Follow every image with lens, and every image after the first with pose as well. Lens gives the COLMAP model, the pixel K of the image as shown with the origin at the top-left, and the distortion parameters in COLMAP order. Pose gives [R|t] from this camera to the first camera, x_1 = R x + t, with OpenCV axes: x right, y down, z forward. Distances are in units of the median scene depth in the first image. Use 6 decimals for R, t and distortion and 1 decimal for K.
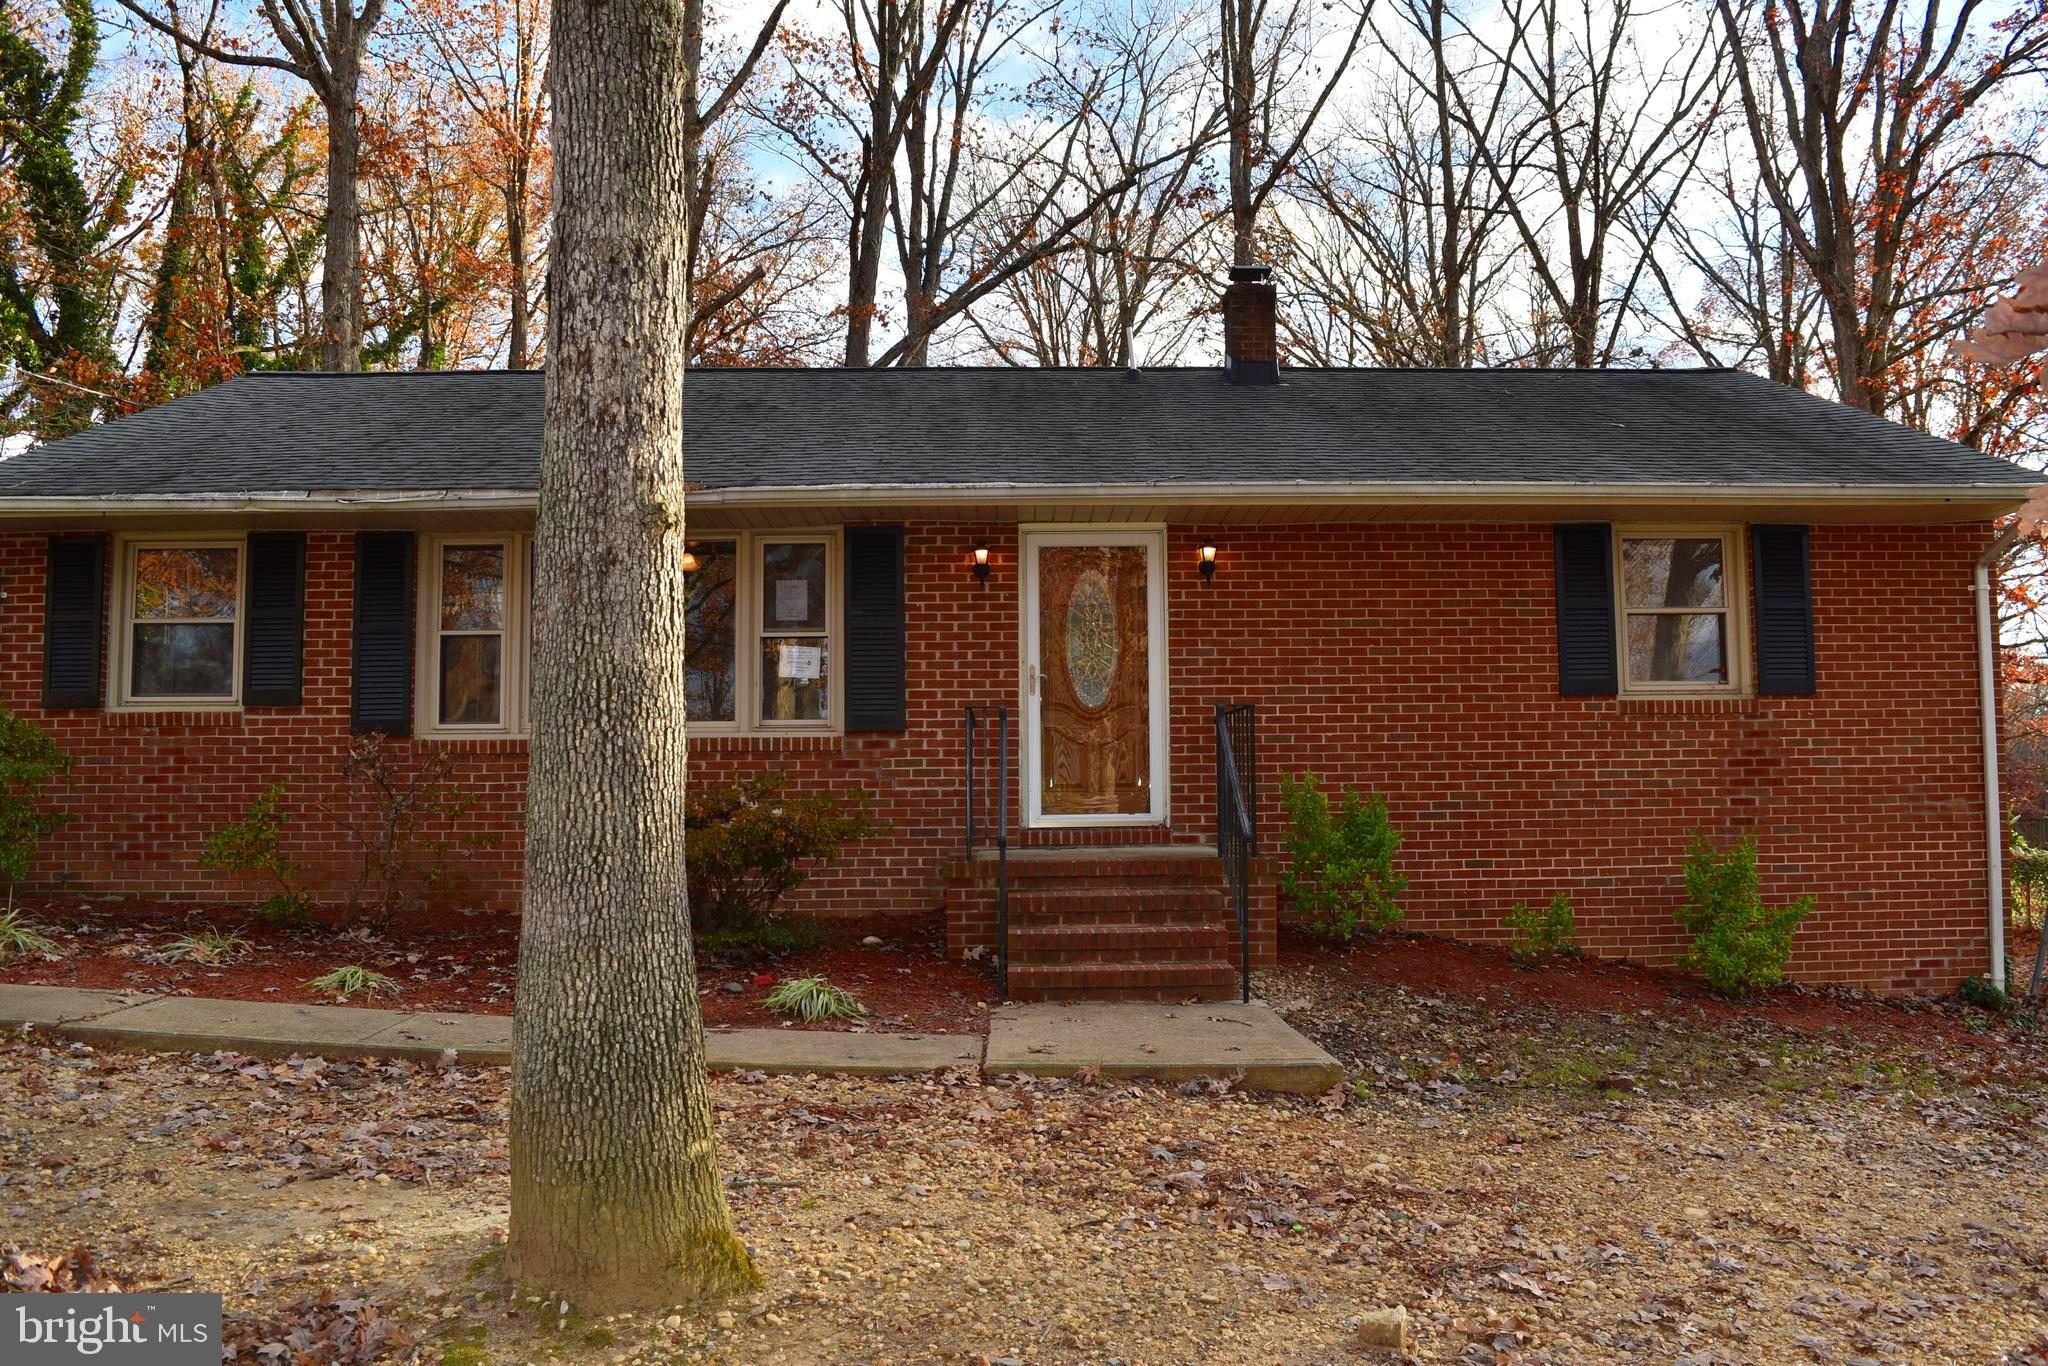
lens RADIAL K [[1608.4, 0, 1029.3], [0, 1608.4, 684.4], [0, 0, 1]] dist [-0.088385, 0.023278]
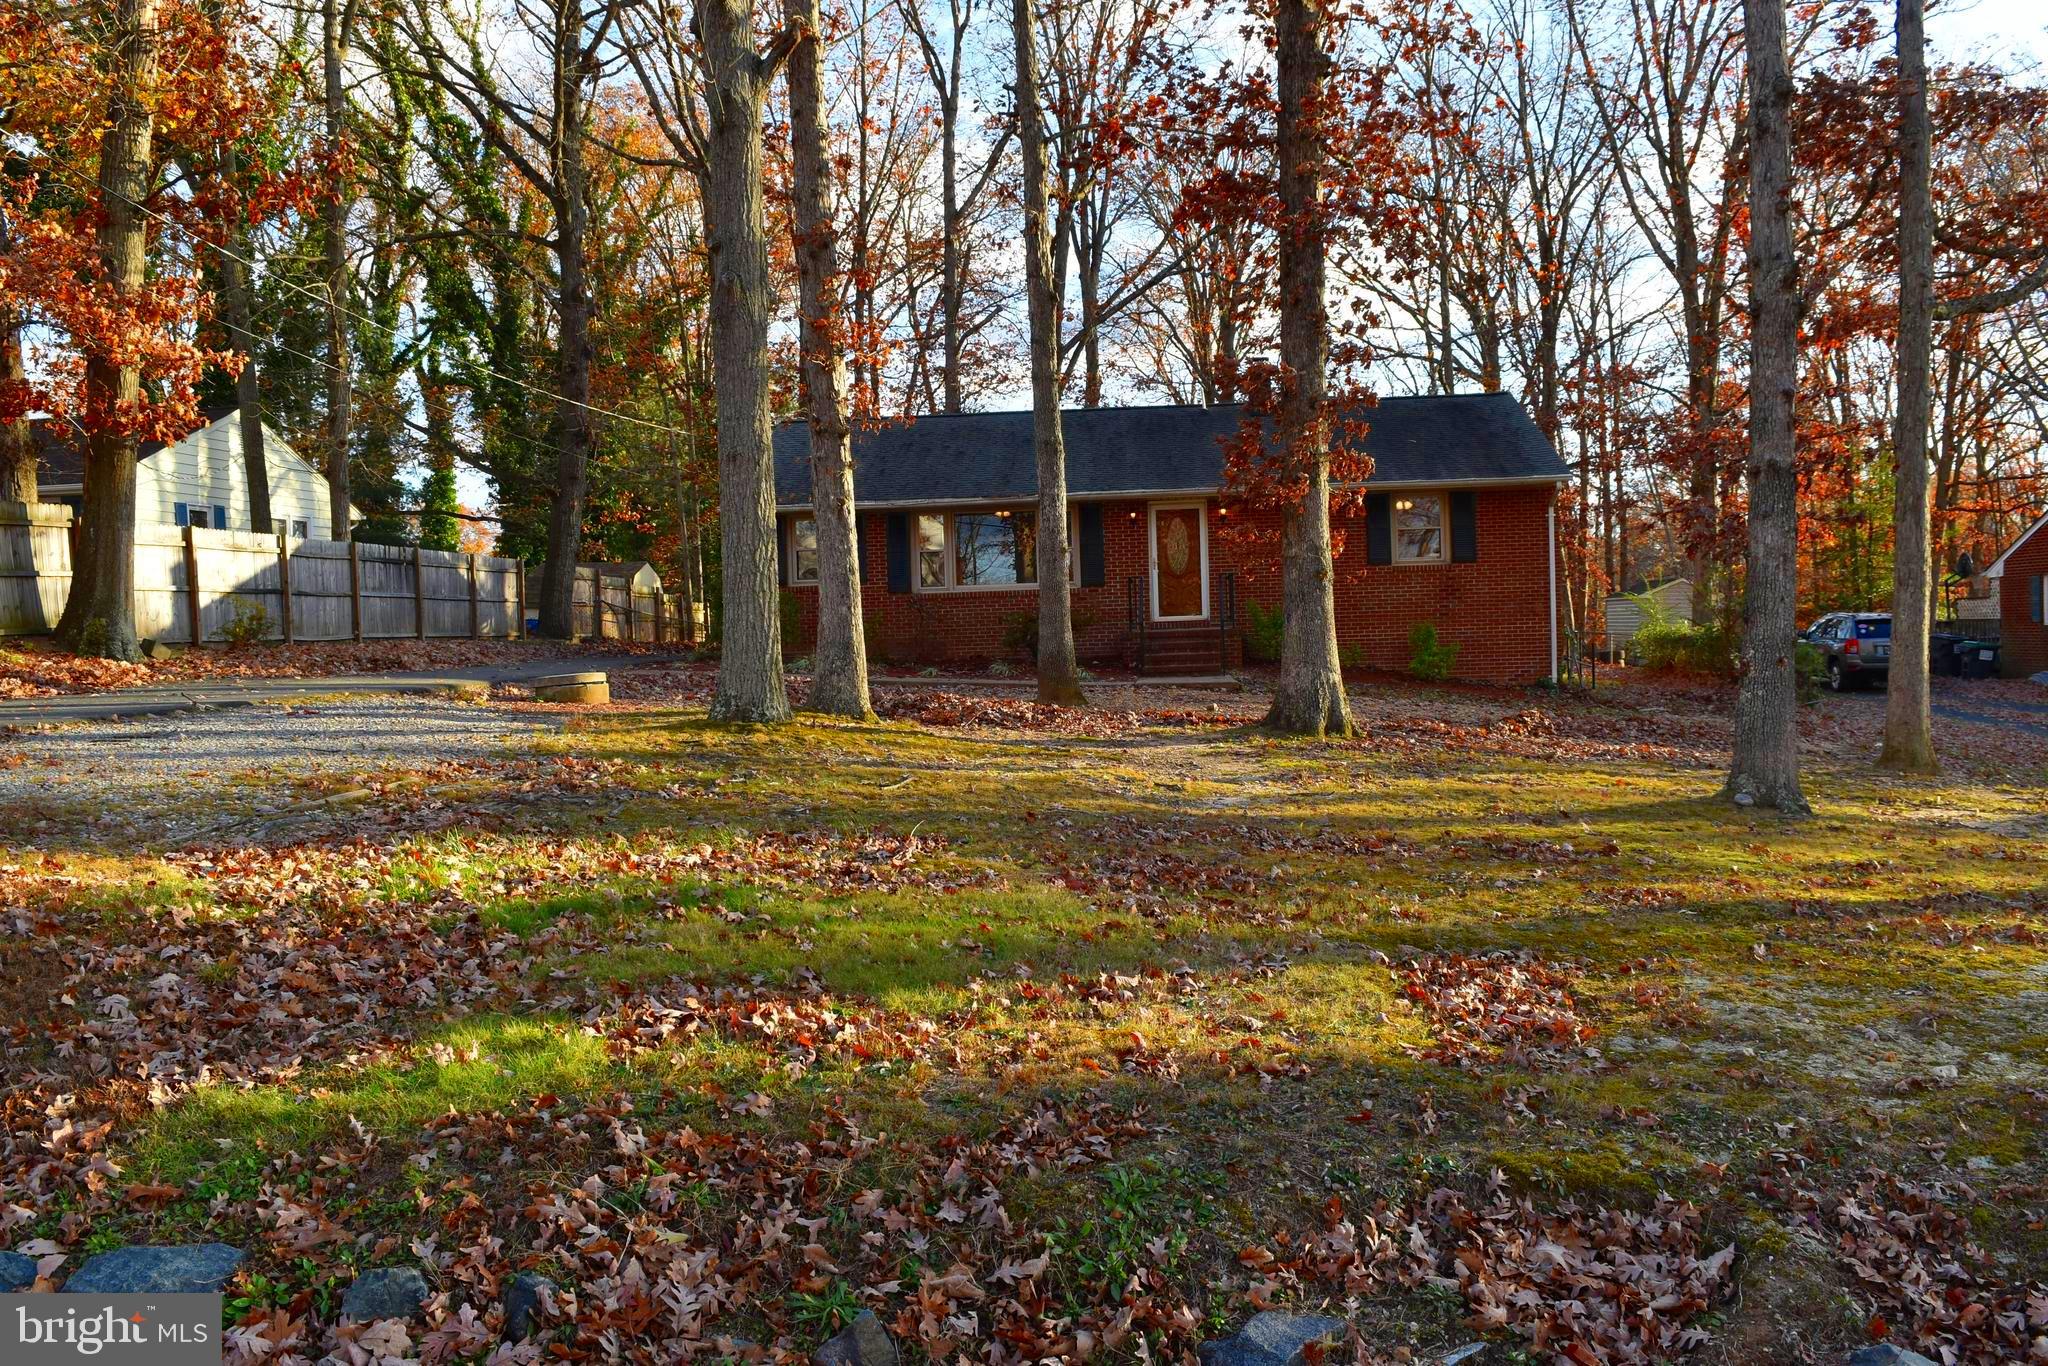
lens RADIAL K [[1608.4, 0, 1021.3], [0, 1608.4, 685.9], [0, 0, 1]] dist [-0.088385, 0.023278]
pose [[0.994412, -0.016950, -0.104201, 0.053568], [0.028521, 0.993458, 0.110576, -0.096921], [0.101645, -0.112930, 0.988390, -1.546702]]
